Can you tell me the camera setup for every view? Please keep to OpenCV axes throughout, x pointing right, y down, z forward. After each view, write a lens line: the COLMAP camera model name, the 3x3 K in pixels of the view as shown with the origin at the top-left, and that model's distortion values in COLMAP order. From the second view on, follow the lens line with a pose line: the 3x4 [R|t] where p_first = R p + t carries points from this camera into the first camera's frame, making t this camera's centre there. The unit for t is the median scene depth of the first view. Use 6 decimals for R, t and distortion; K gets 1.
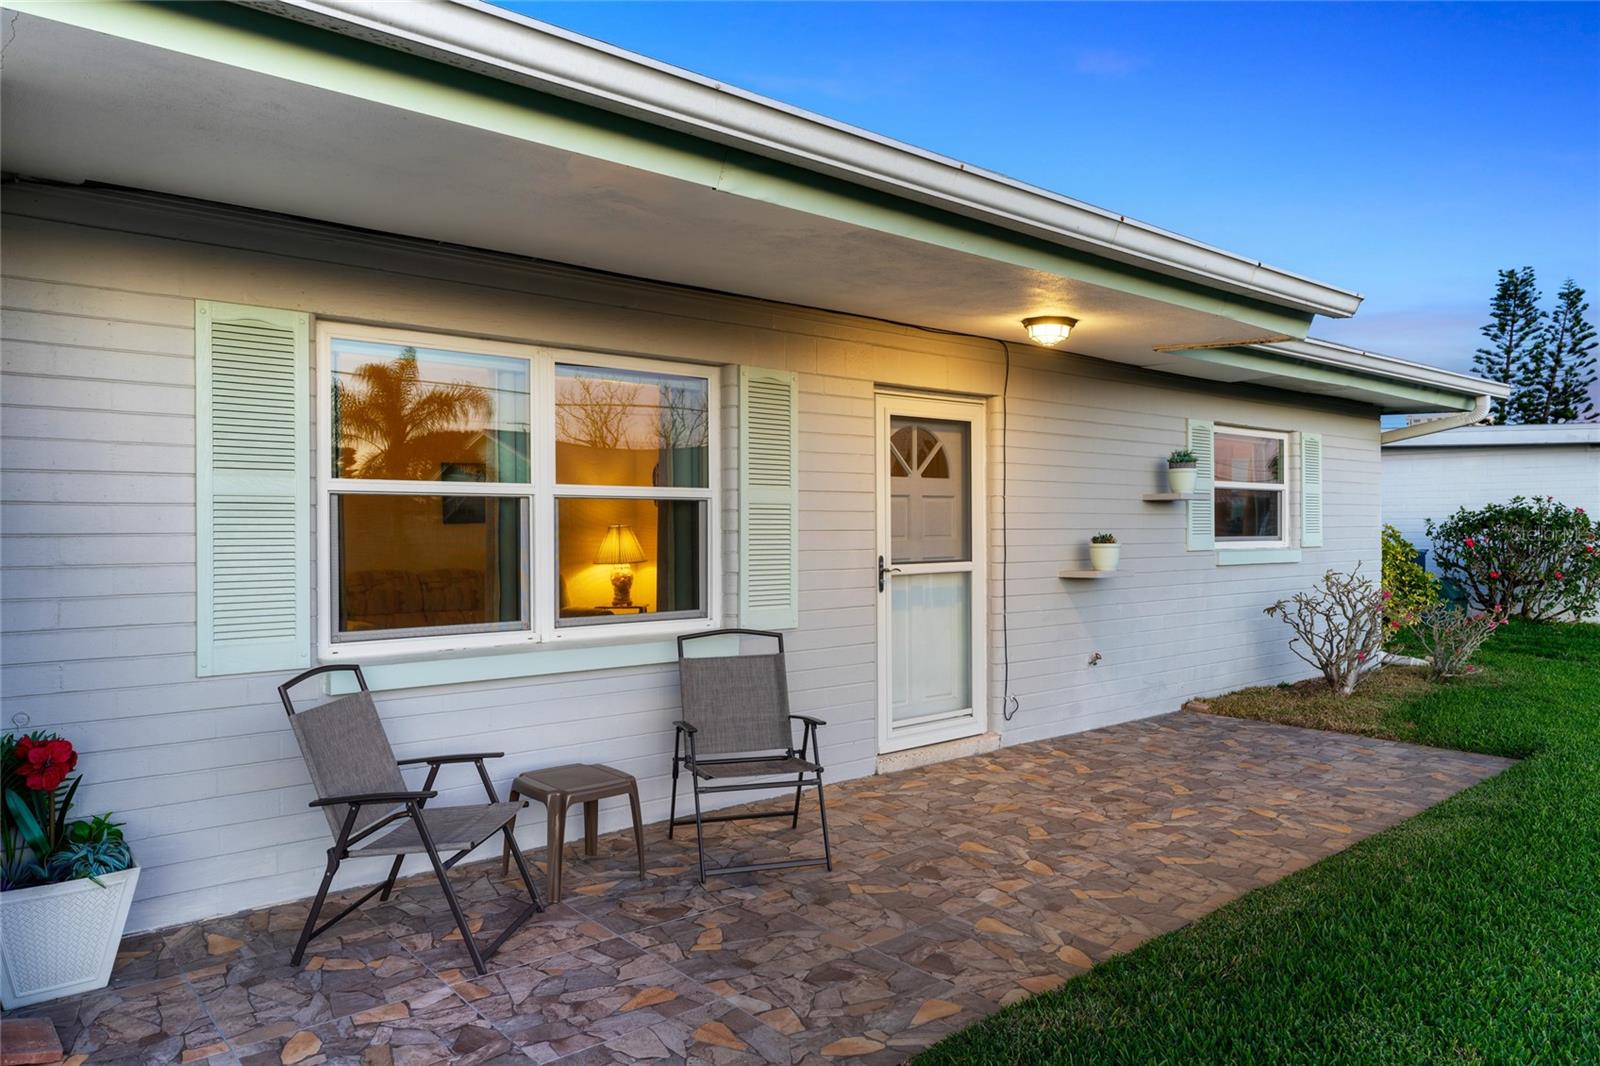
lens RADIAL K [[1084.4, 0, 800.0], [0, 1084.4, 533.0], [0, 0, 1]] dist [-0.001758, 0.001070]
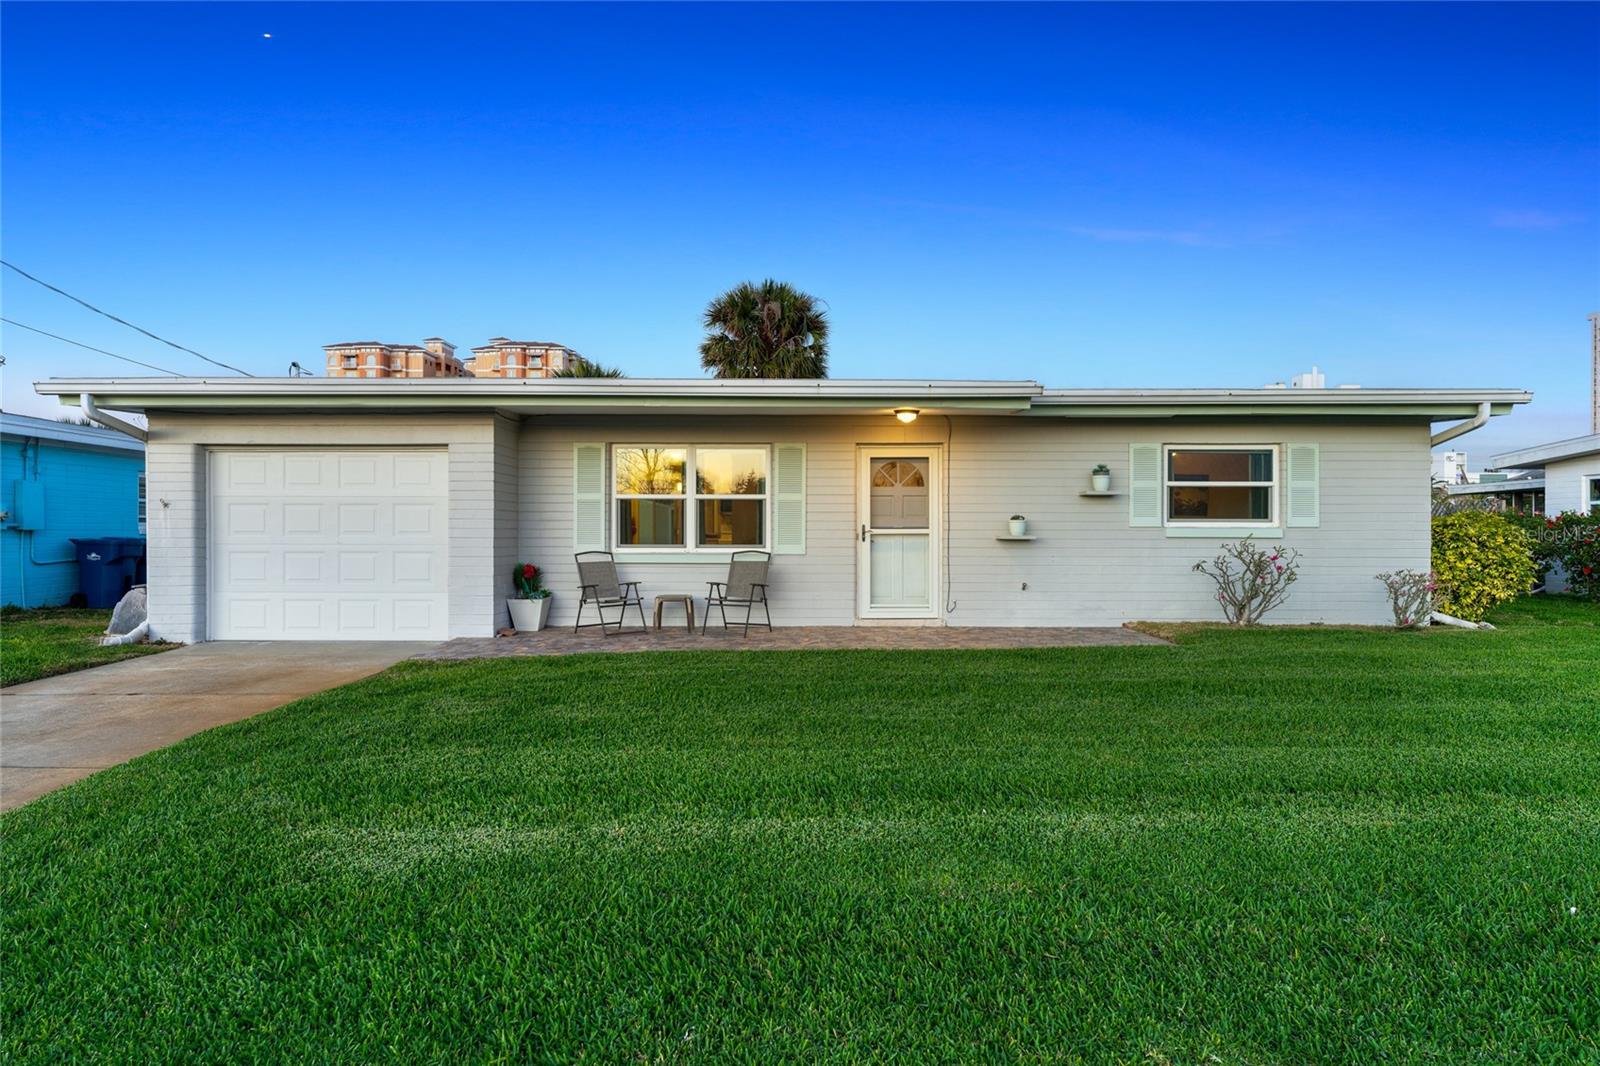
lens RADIAL K [[983.3, 0, 800.0], [0, 983.3, 533.0], [0, 0, 1]] dist [0.001976, -0.000050]
pose [[0.754952, 0.005316, -0.655758, 1.355056], [-0.007527, 0.999972, -0.000560, 0.043239], [0.655736, 0.005358, 0.754971, -0.579803]]
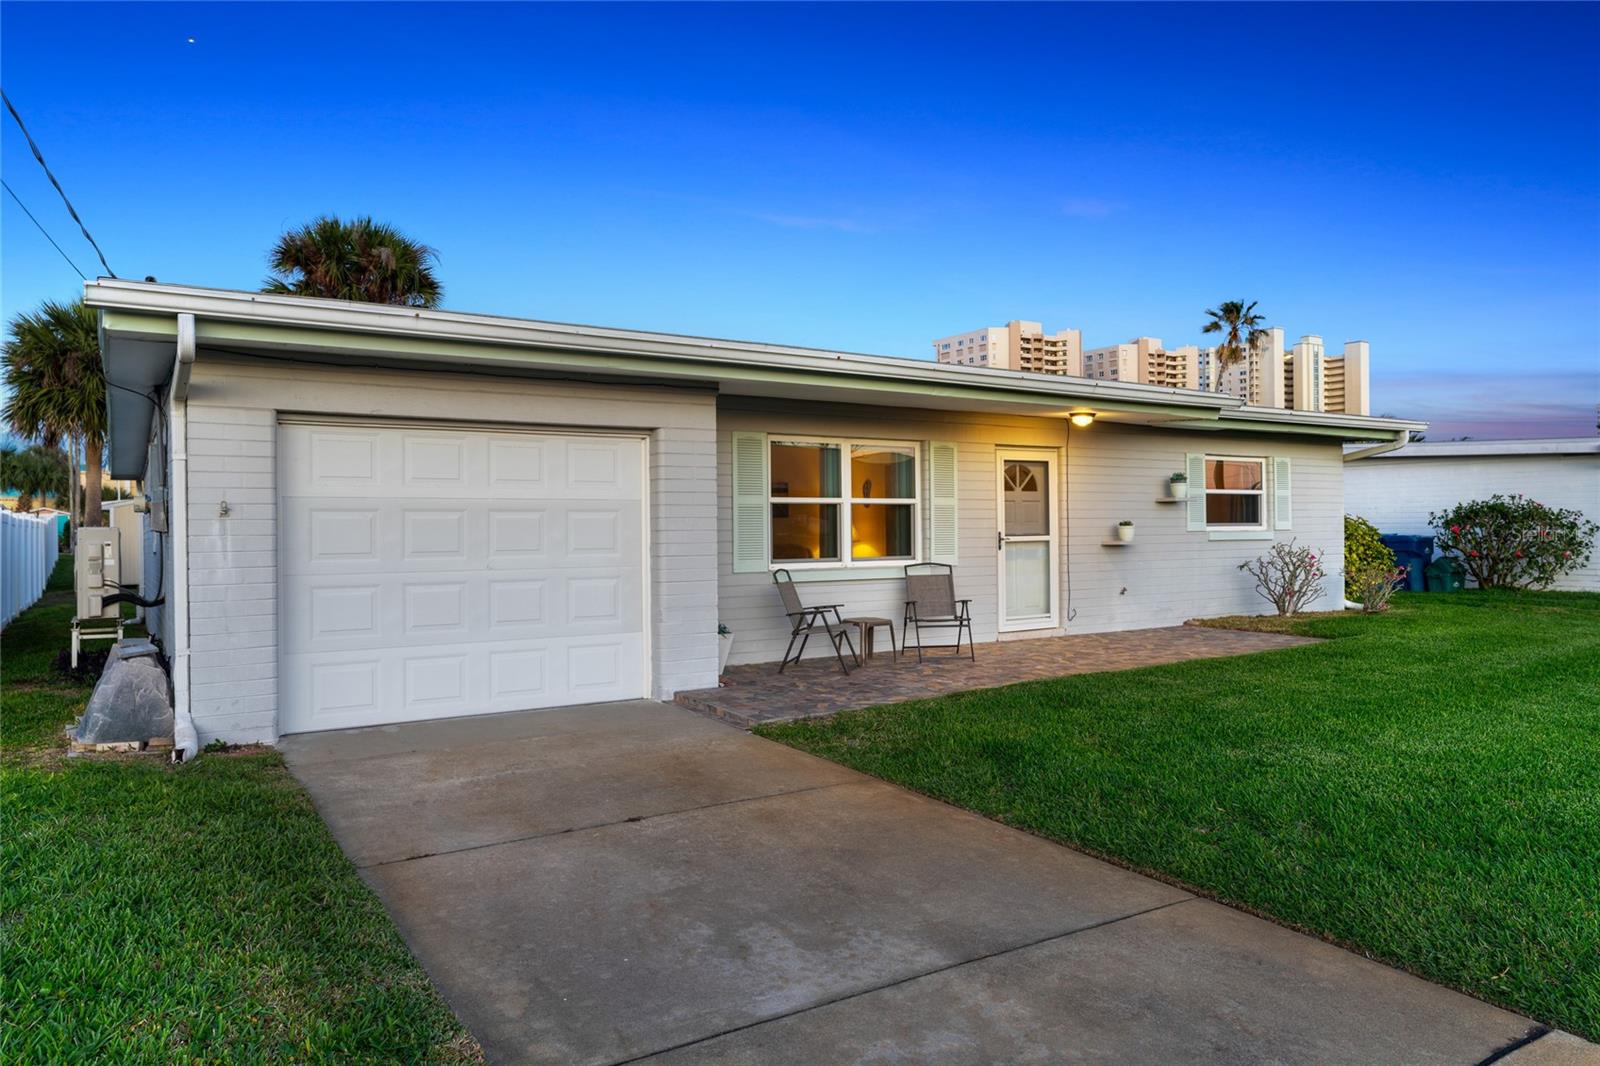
lens RADIAL K [[1084.4, 0, 800.0], [0, 1084.4, 533.0], [0, 0, 1]] dist [-0.001758, 0.001070]
pose [[0.991687, -0.005197, -0.128572, -0.034220], [0.005086, 0.999986, -0.001192, 0.026255], [0.128576, 0.000528, 0.991699, -1.092551]]
